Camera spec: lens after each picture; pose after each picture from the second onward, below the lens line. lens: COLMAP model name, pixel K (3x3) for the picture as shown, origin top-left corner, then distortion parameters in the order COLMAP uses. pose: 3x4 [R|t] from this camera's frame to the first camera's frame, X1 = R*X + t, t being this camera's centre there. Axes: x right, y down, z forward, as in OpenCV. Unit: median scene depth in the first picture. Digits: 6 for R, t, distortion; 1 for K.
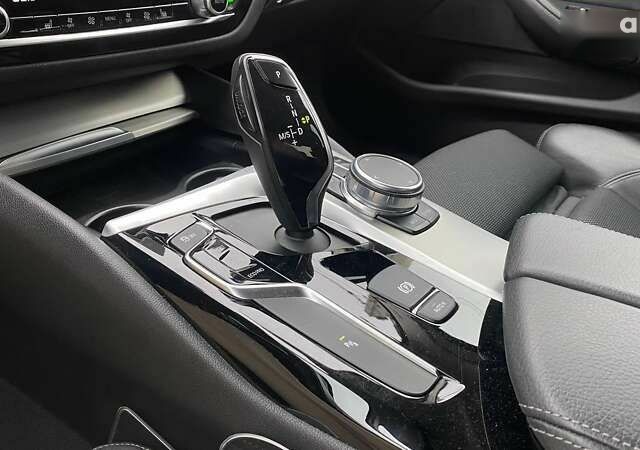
lens RADIAL K [[592.7, 0, 330.1], [0, 592.7, 222.3], [0, 0, 1]] dist [0.015635, -0.015199]
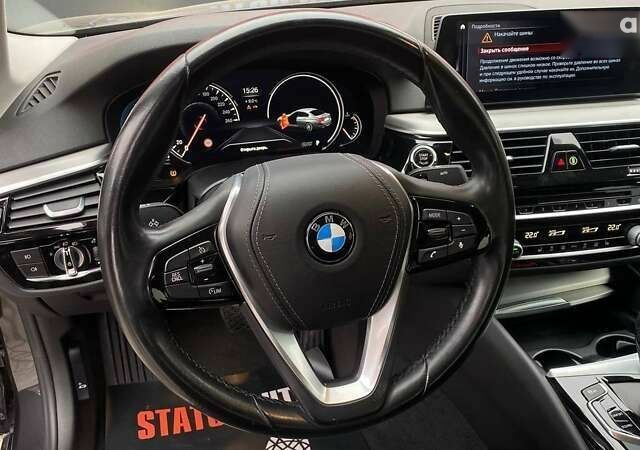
lens RADIAL K [[622.5, 0, 303.3], [0, 622.5, 226.3], [0, 0, 1]] dist [0.067963, -0.157002]
pose [[0.771309, 0.178603, -0.610888, 0.138257], [-0.213967, 0.976719, 0.015404, -0.274344], [0.599417, 0.118829, 0.791567, -0.999416]]
